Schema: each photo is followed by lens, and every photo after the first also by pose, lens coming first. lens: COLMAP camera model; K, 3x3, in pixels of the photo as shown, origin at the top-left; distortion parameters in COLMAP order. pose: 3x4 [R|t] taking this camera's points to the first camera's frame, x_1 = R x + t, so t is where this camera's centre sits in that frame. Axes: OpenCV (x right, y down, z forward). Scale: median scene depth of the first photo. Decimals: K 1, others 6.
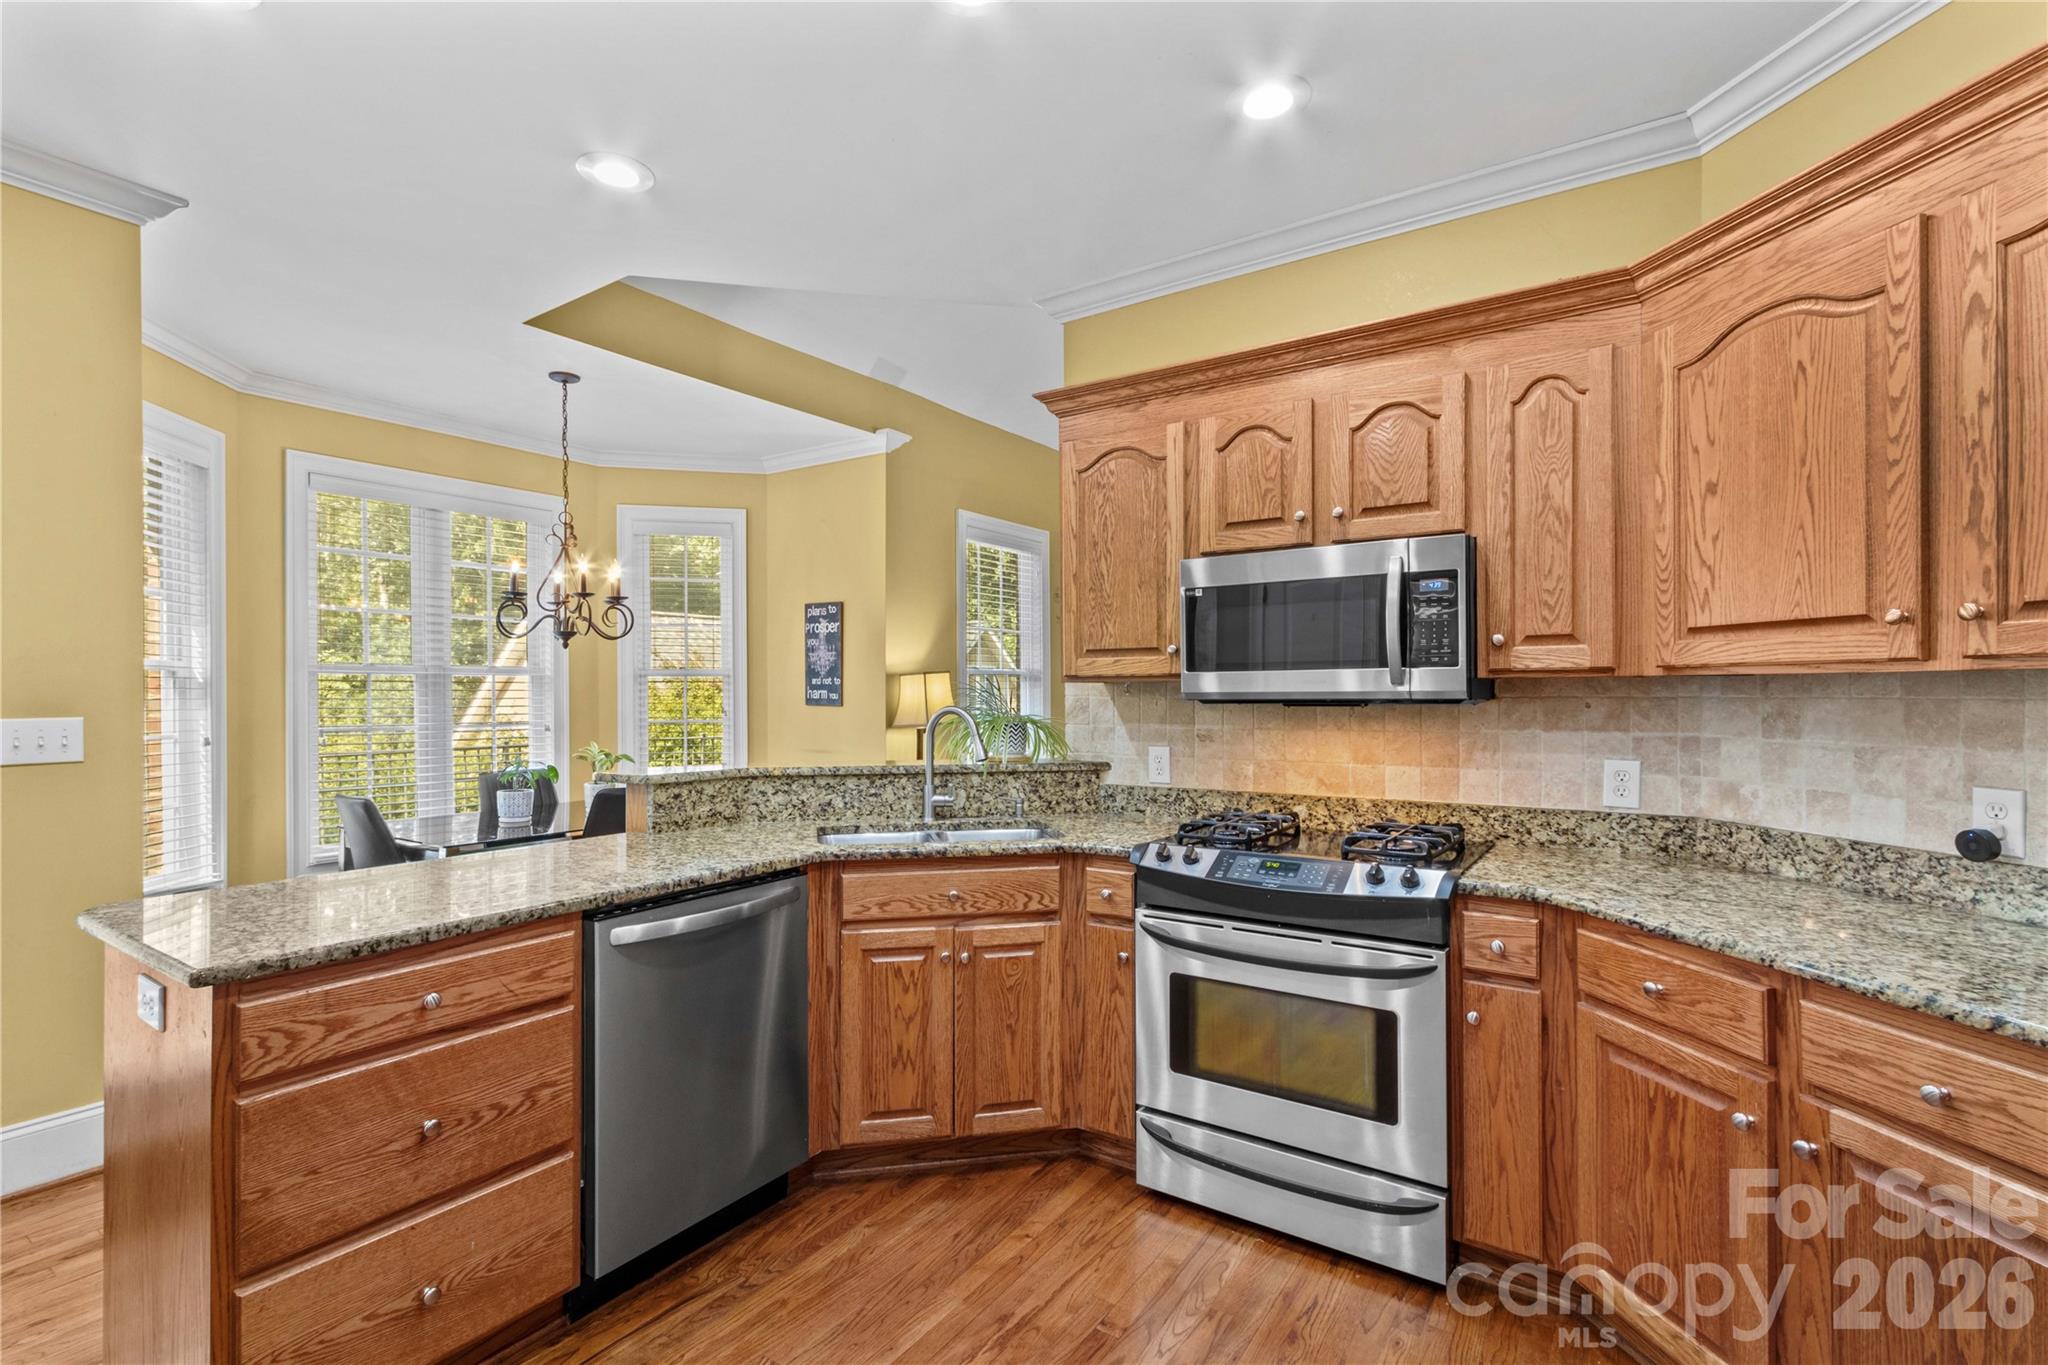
lens RADIAL K [[950.5, 0, 1007.6], [0, 950.5, 692.9], [0, 0, 1]] dist [0.006922, -0.002522]
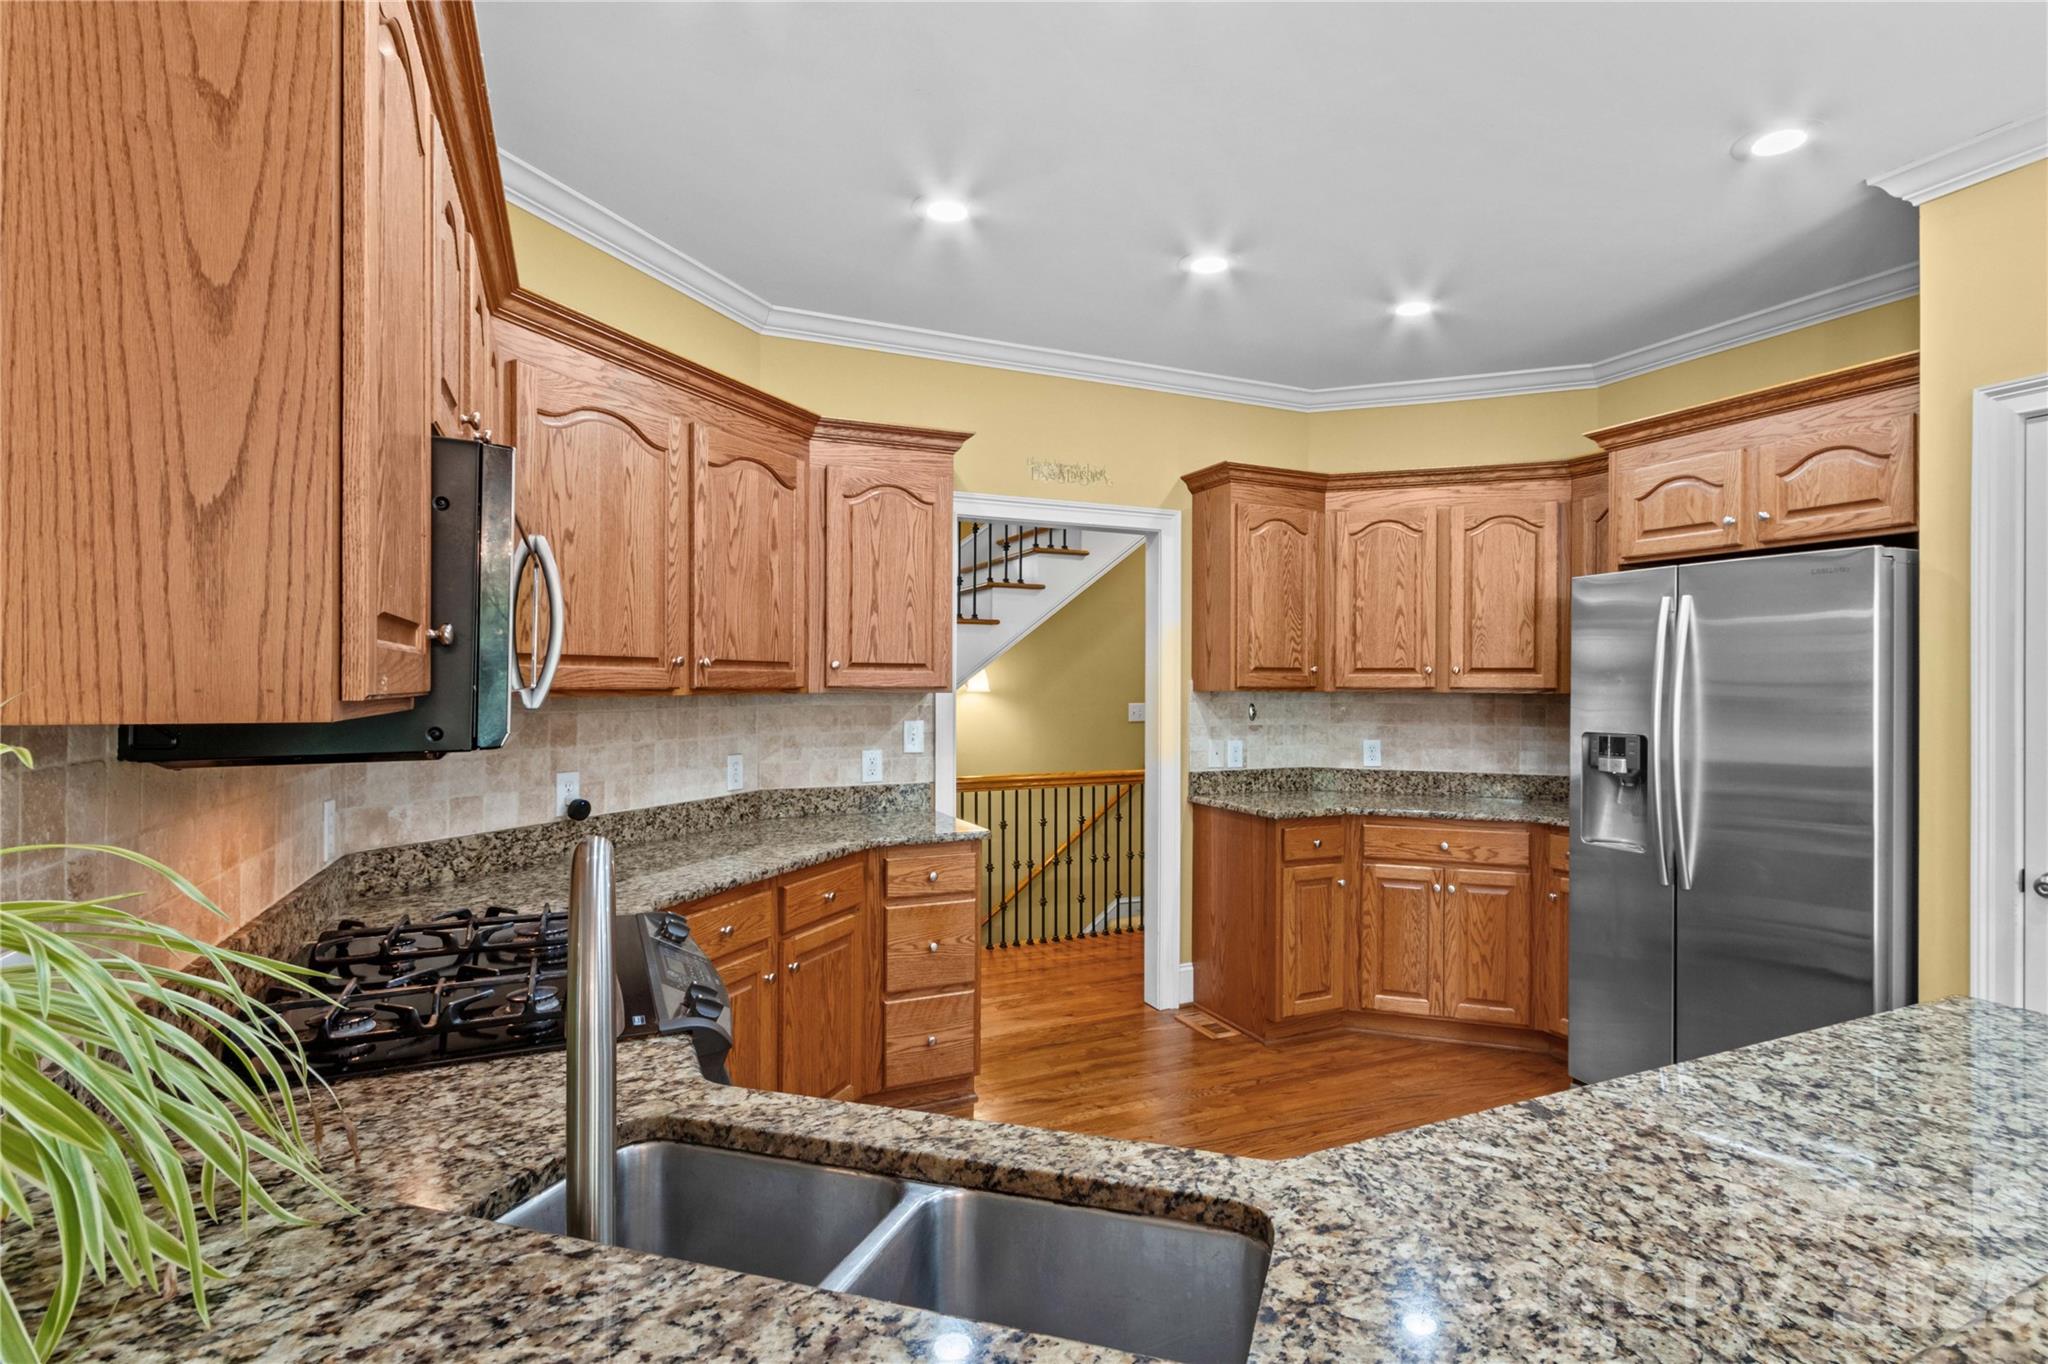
lens RADIAL K [[1017.7, 0, 1080.4], [0, 1017.7, 690.5], [0, 0, 1]] dist [0.003182, -0.000523]
pose [[-0.867744, -0.001428, 0.497010, -0.300781], [0.001059, 0.999988, 0.004721, -0.023097], [-0.497011, 0.004623, -0.867732, 1.282075]]
